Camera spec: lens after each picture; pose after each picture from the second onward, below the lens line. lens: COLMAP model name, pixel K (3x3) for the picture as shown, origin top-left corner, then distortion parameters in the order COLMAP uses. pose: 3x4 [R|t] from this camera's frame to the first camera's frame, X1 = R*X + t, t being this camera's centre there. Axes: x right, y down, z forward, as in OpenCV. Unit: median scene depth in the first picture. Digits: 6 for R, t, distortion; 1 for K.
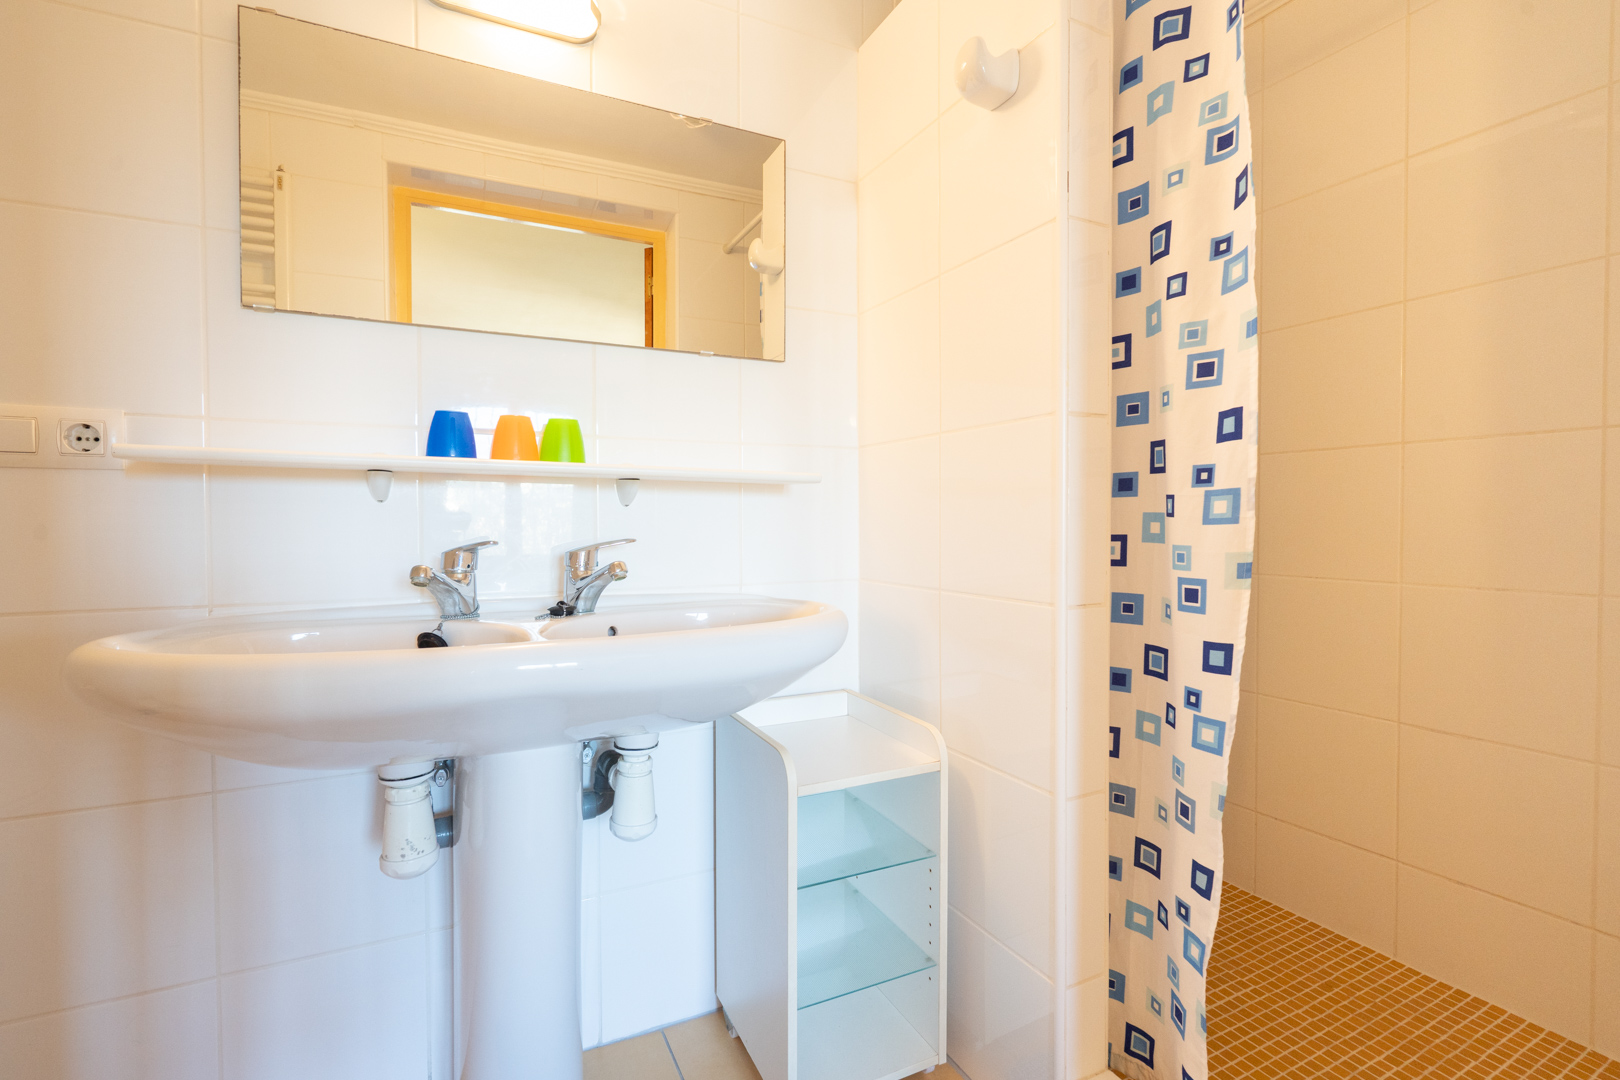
lens RADIAL K [[739.7, 0, 807.1], [0, 739.7, 533.3], [0, 0, 1]] dist [0.003617, -0.000746]
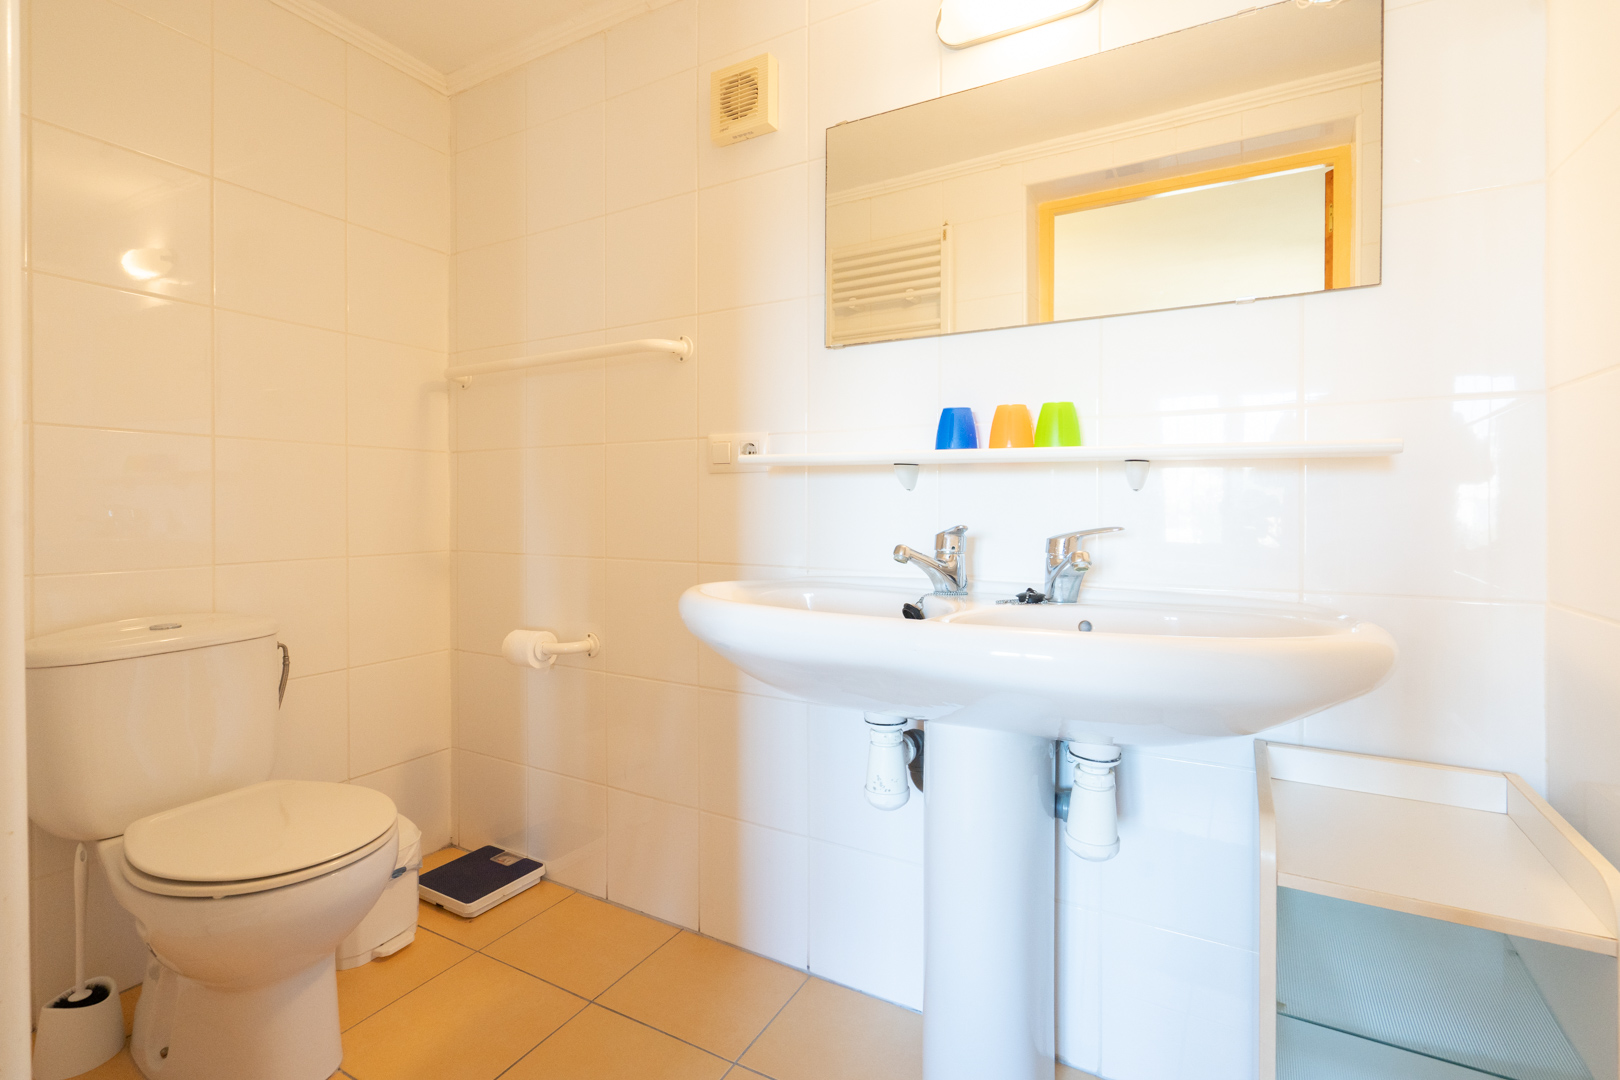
lens RADIAL K [[739.7, 0, 806.6], [0, 739.7, 506.1], [0, 0, 1]] dist [0.003617, -0.000746]
pose [[0.572747, 0.000793, -0.819732, 0.292397], [-0.016096, 0.999818, -0.010279, -0.002390], [0.819574, 0.019082, 0.572655, 0.179668]]
